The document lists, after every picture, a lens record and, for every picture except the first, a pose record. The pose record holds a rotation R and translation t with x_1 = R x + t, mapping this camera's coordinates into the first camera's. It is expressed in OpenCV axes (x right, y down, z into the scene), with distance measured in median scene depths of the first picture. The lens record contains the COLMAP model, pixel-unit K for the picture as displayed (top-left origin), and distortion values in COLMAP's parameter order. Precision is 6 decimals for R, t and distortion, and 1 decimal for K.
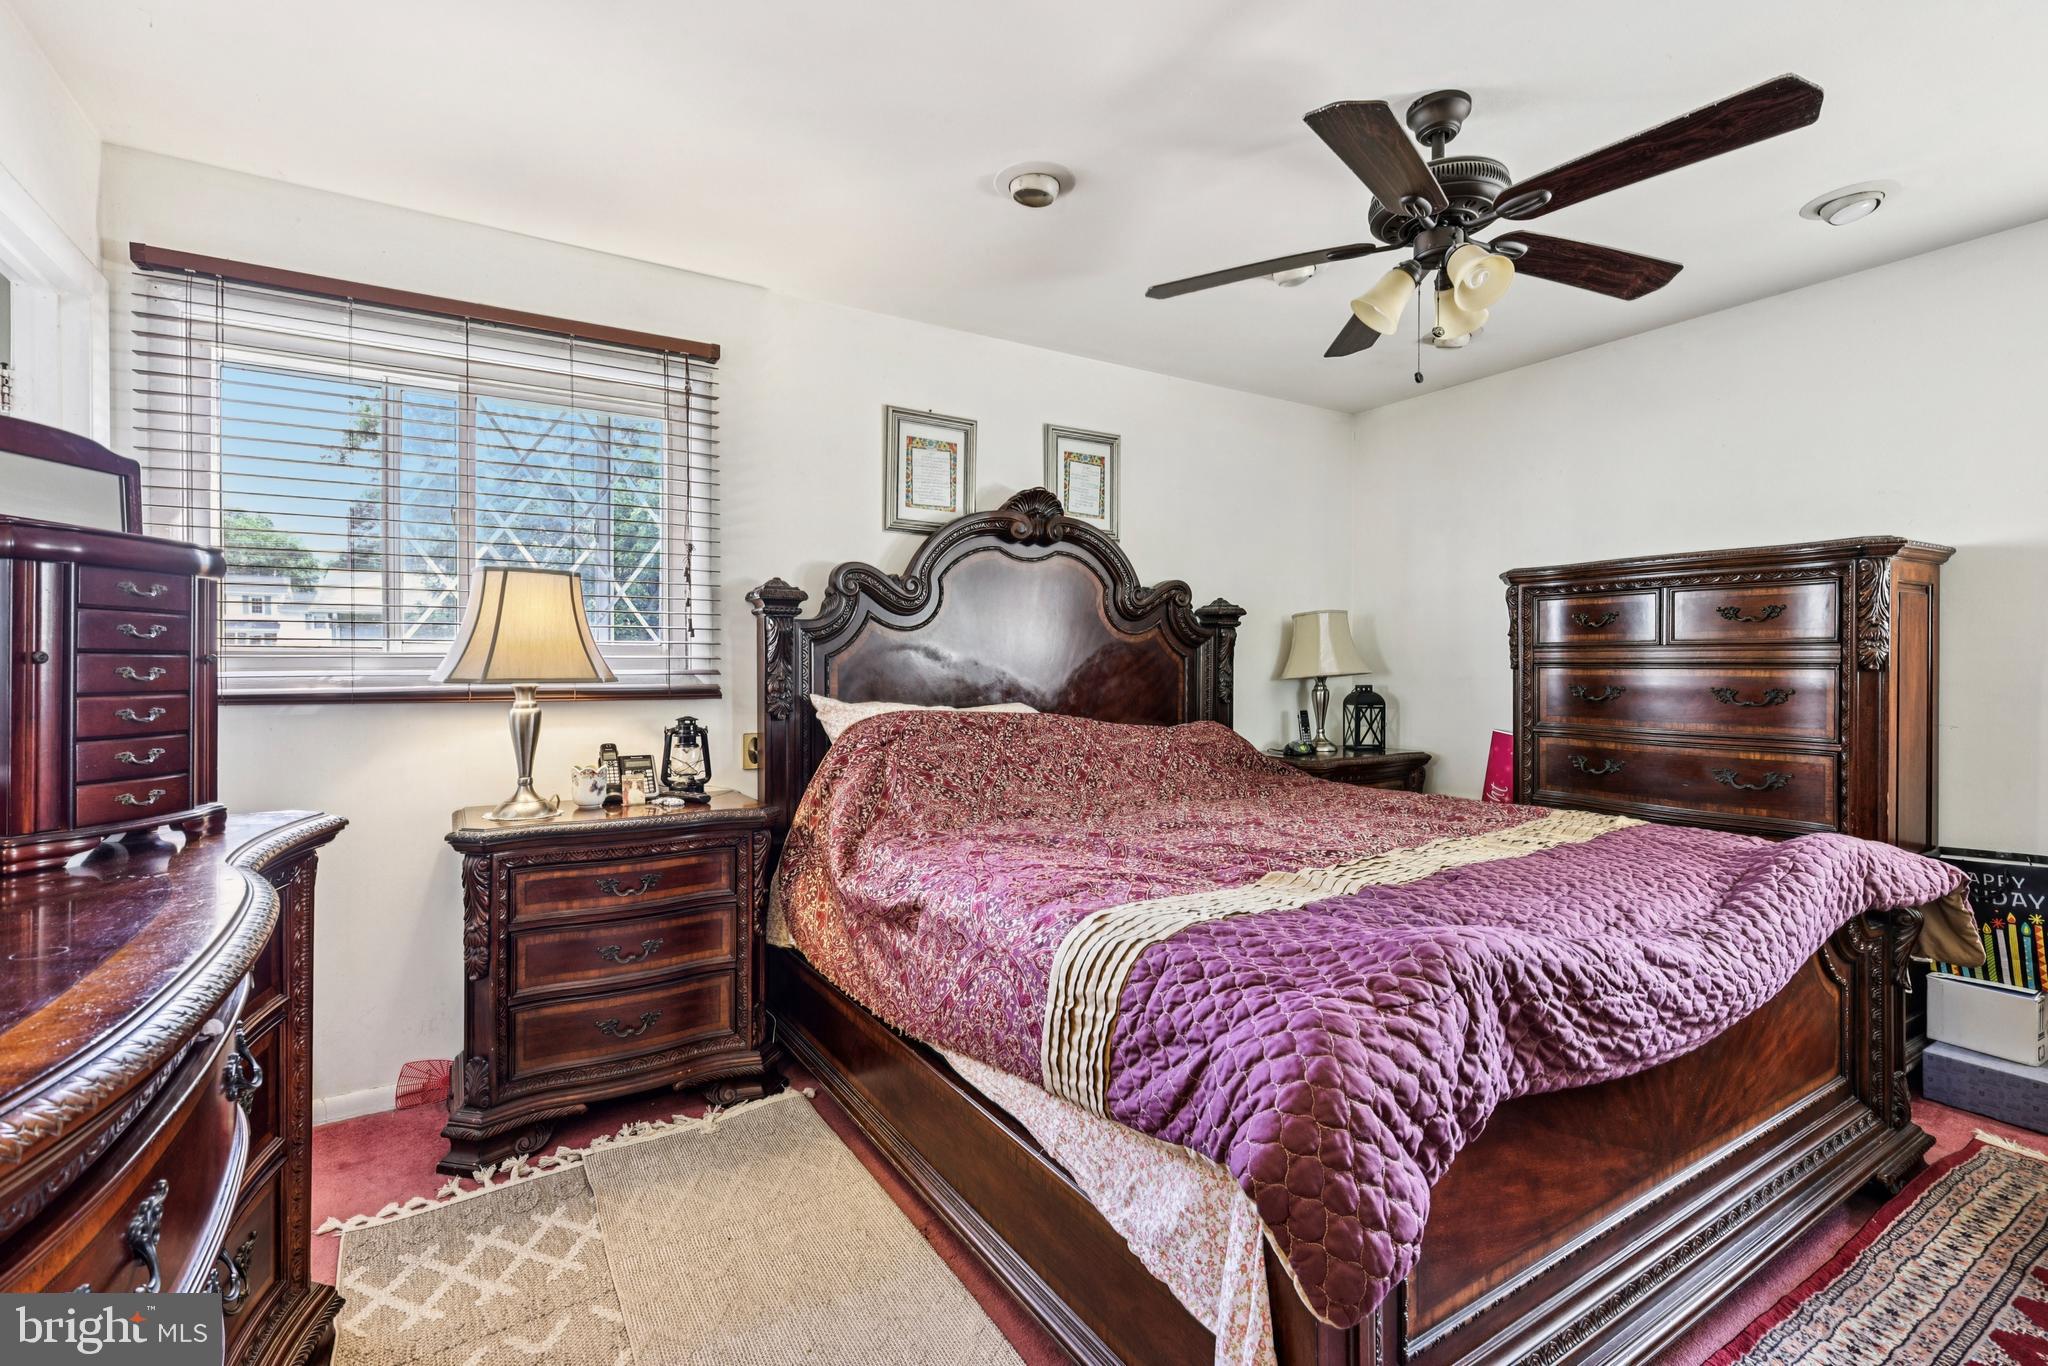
lens RADIAL K [[896.2, 0, 1012.9], [0, 896.2, 670.5], [0, 0, 1]] dist [0.007912, -0.000016]
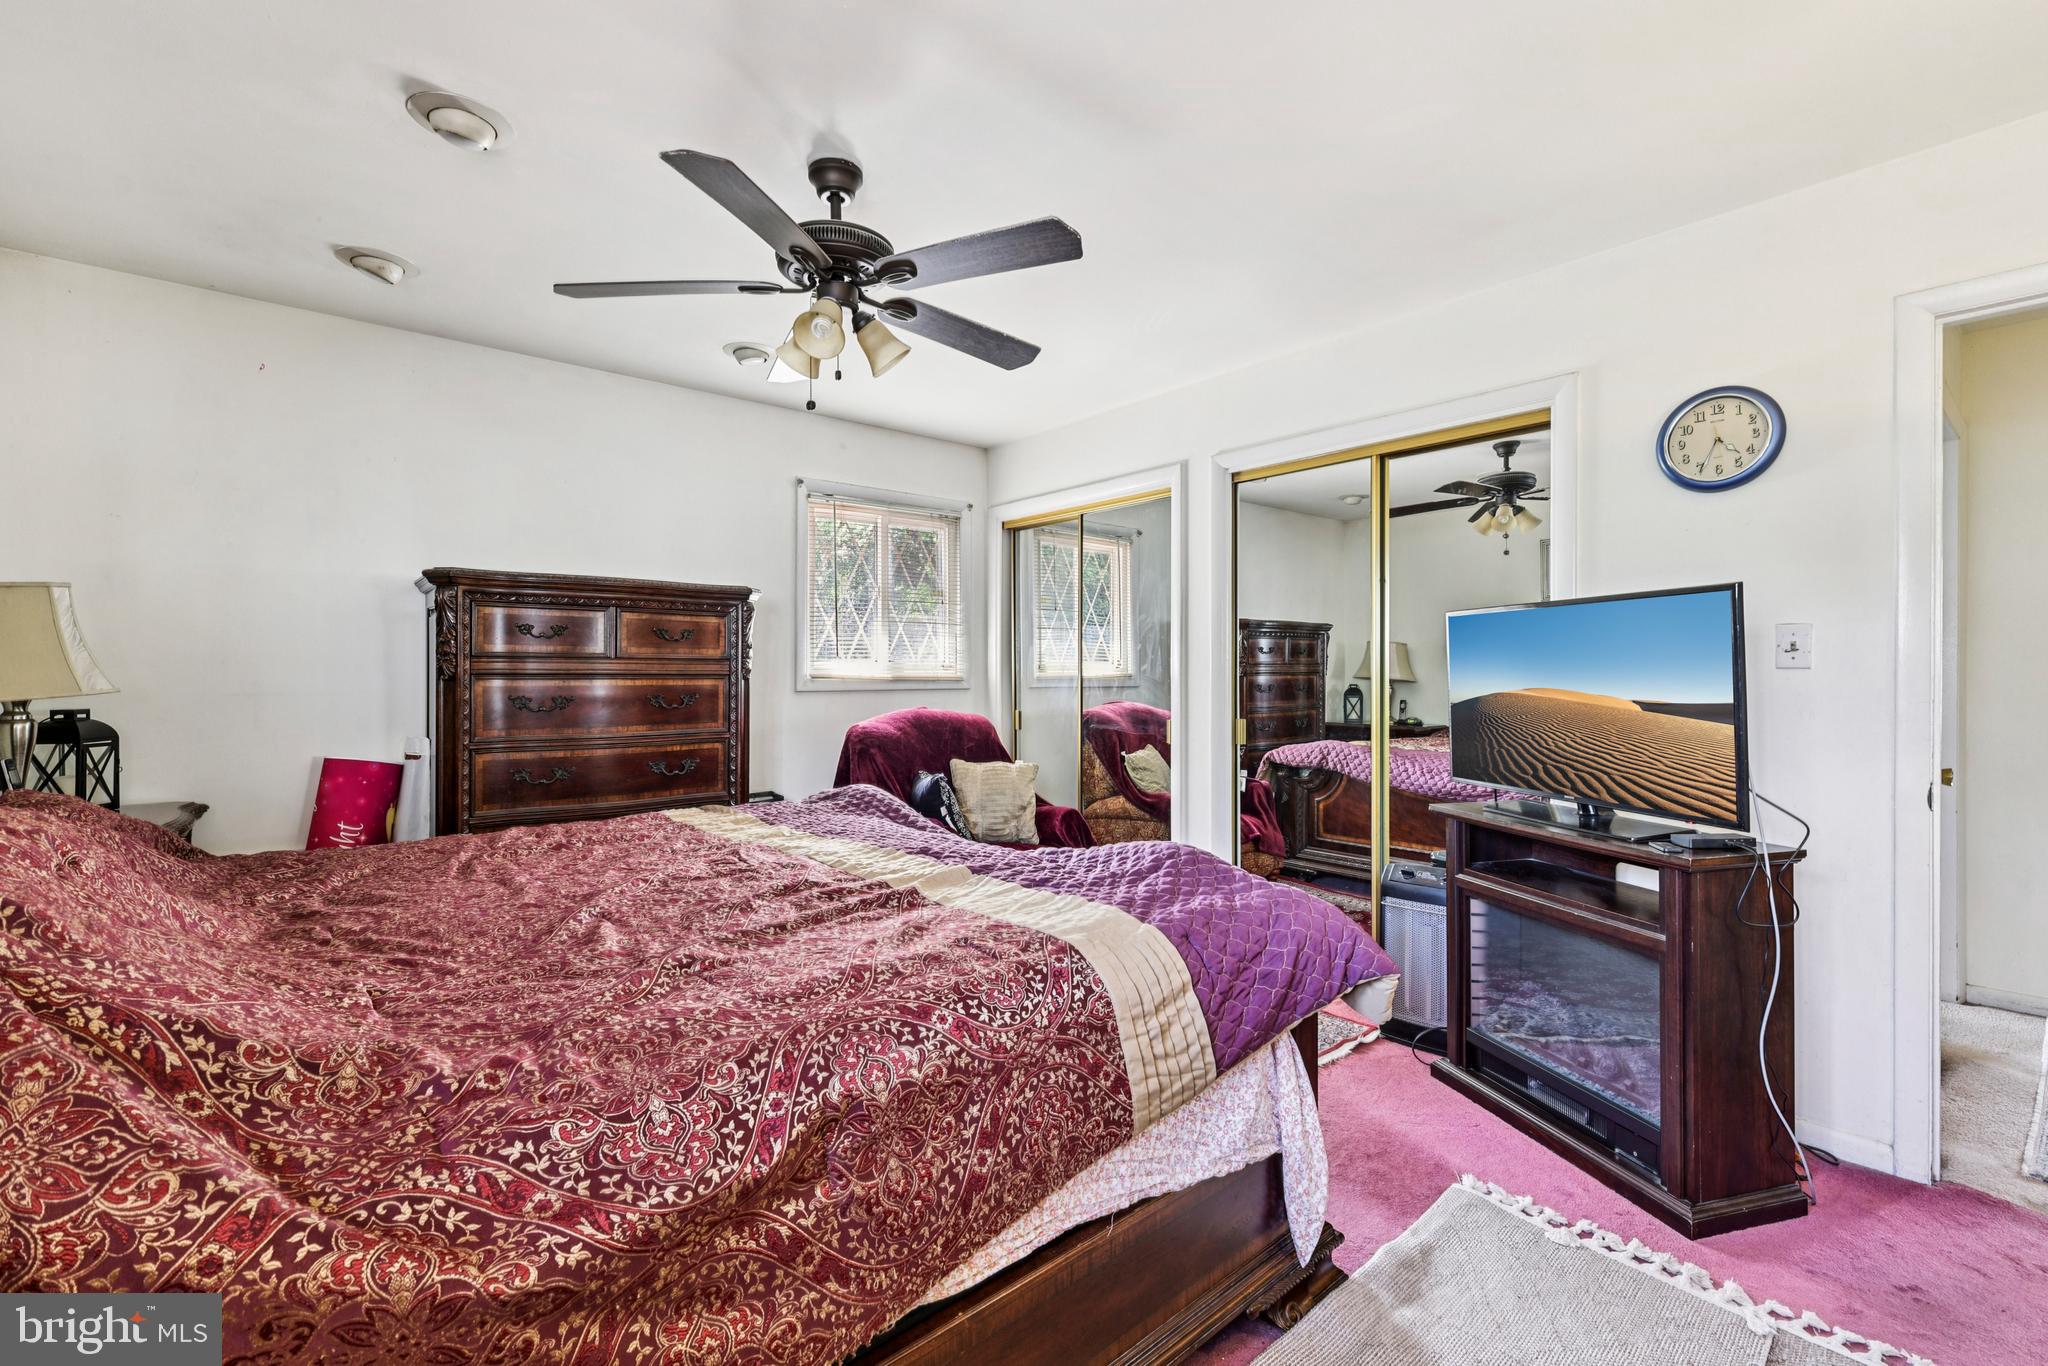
lens RADIAL K [[896.2, 0, 1015.9], [0, 896.2, 678.7], [0, 0, 1]] dist [0.007912, -0.000016]
pose [[-0.146374, -0.003579, 0.989223, -0.445734], [0.006620, 0.999968, 0.004597, -0.004473], [-0.989207, 0.007222, -0.146346, 0.649216]]
